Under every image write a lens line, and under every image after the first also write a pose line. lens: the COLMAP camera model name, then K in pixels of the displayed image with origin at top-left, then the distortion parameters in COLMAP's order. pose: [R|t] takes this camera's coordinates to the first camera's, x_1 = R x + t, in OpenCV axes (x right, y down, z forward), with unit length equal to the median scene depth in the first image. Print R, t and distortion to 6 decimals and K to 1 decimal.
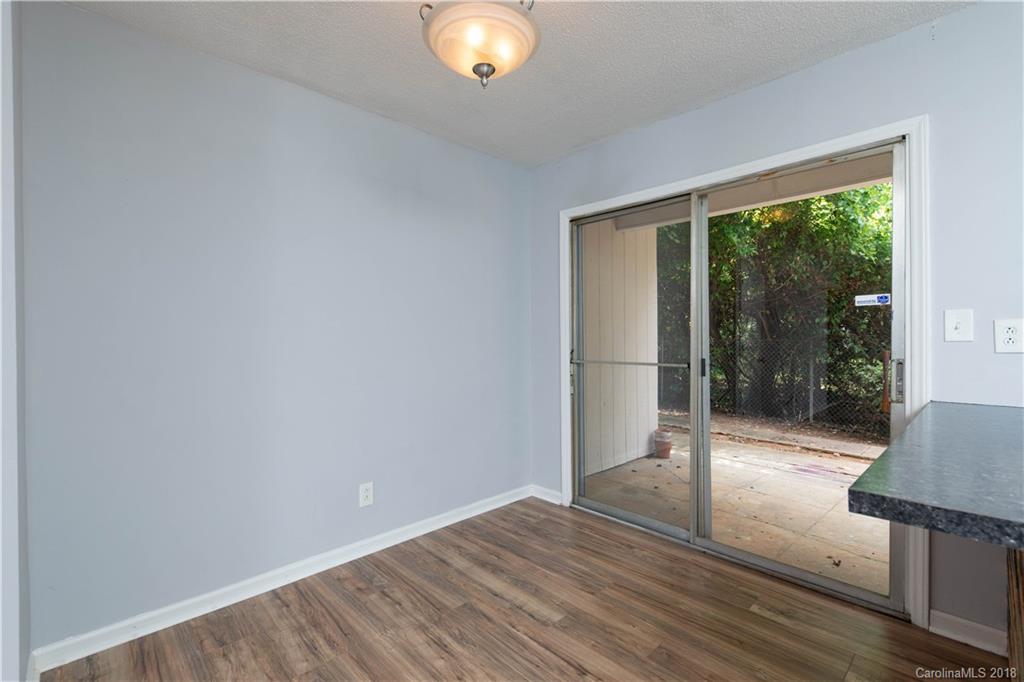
lens RADIAL K [[452.9, 0, 513.4], [0, 452.9, 344.1], [0, 0, 1]] dist [-0.002257, -0.001362]
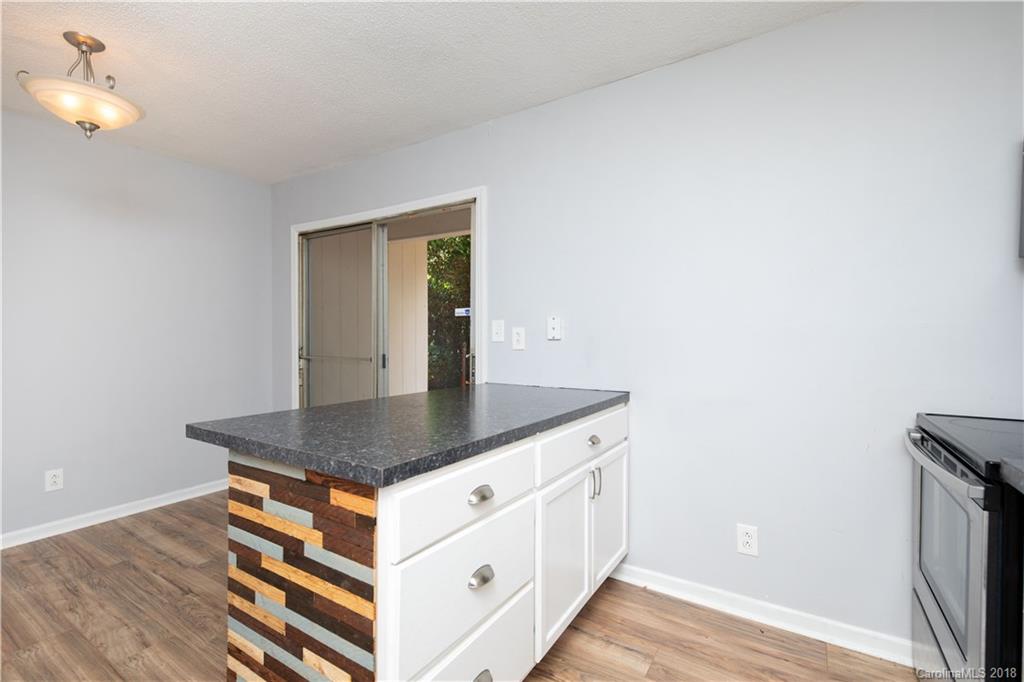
lens RADIAL K [[452.9, 0, 512.8], [0, 452.9, 343.6], [0, 0, 1]] dist [-0.002257, -0.001362]
pose [[0.967767, 0.006626, 0.251762, 0.549772], [-0.007040, 0.999975, 0.000744, -0.001815], [-0.251751, -0.002492, 0.967789, -0.375159]]
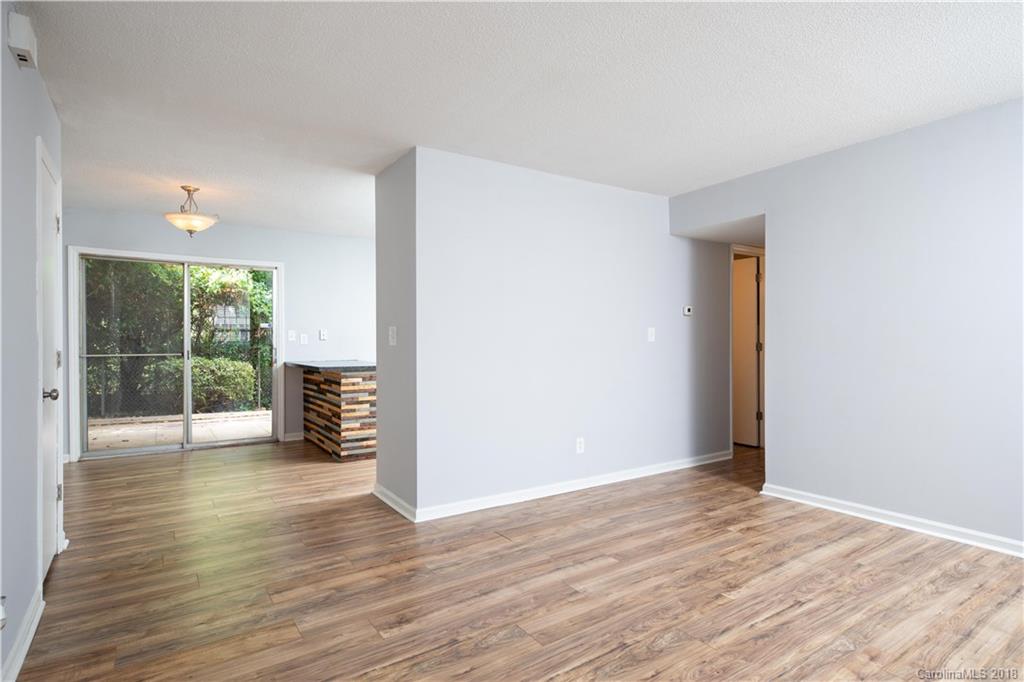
lens RADIAL K [[535.9, 0, 508.5], [0, 535.9, 340.9], [0, 0, 1]] dist [0.004178, 0.001687]
pose [[0.179501, -0.001235, 0.983757, -1.887233], [0.006647, 0.999978, 0.000043, 0.002174], [-0.983735, 0.006531, 0.179505, -0.884041]]
